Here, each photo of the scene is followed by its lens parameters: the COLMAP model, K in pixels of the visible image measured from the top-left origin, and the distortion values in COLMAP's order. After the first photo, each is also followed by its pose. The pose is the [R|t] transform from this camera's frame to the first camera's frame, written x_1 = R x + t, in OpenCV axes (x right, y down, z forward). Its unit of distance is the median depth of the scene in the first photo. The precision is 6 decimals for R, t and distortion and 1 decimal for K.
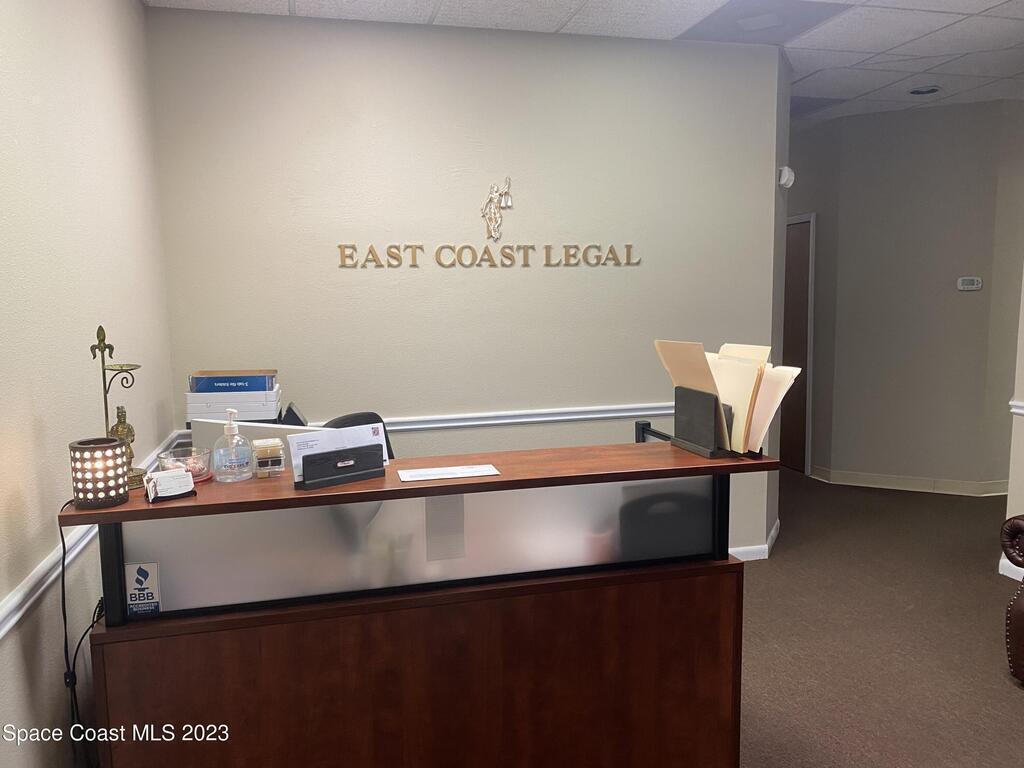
lens RADIAL K [[770.6, 0, 509.1], [0, 770.6, 367.2], [0, 0, 1]] dist [0.072411, -0.096338]
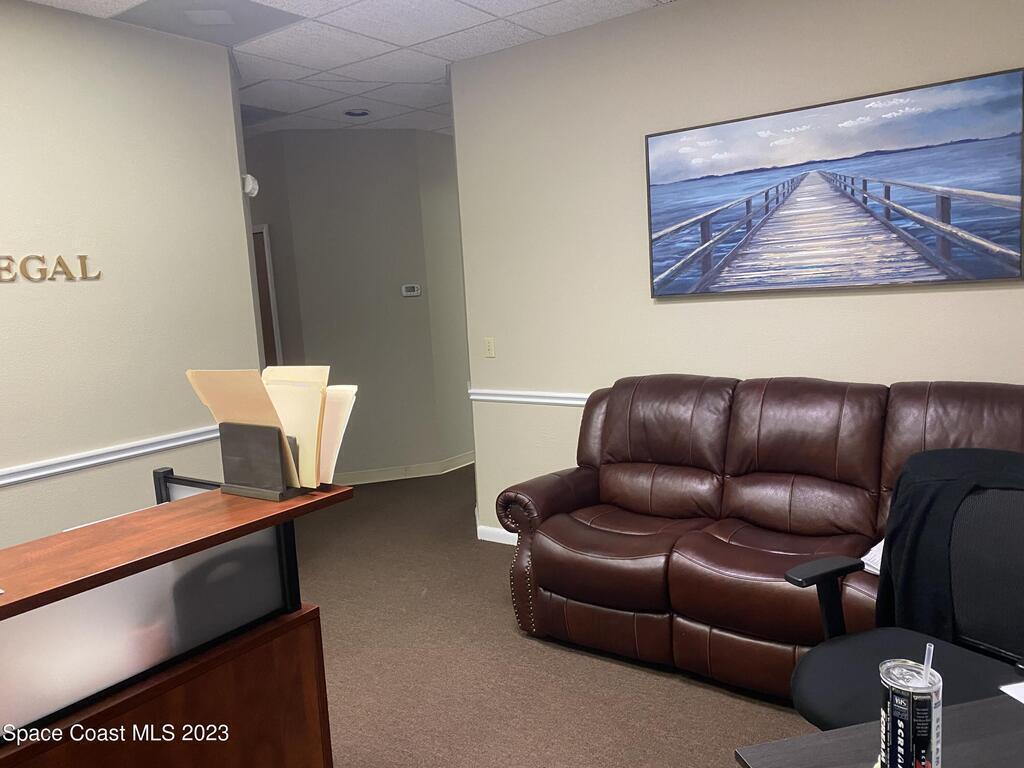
lens RADIAL K [[770.6, 0, 509.1], [0, 770.6, 367.2], [0, 0, 1]] dist [0.072411, -0.096338]
pose [[0.767000, -0.097106, 0.634257, -0.052033], [0.105892, 0.994085, 0.024143, -0.016311], [-0.632850, 0.048645, 0.772745, 0.105738]]
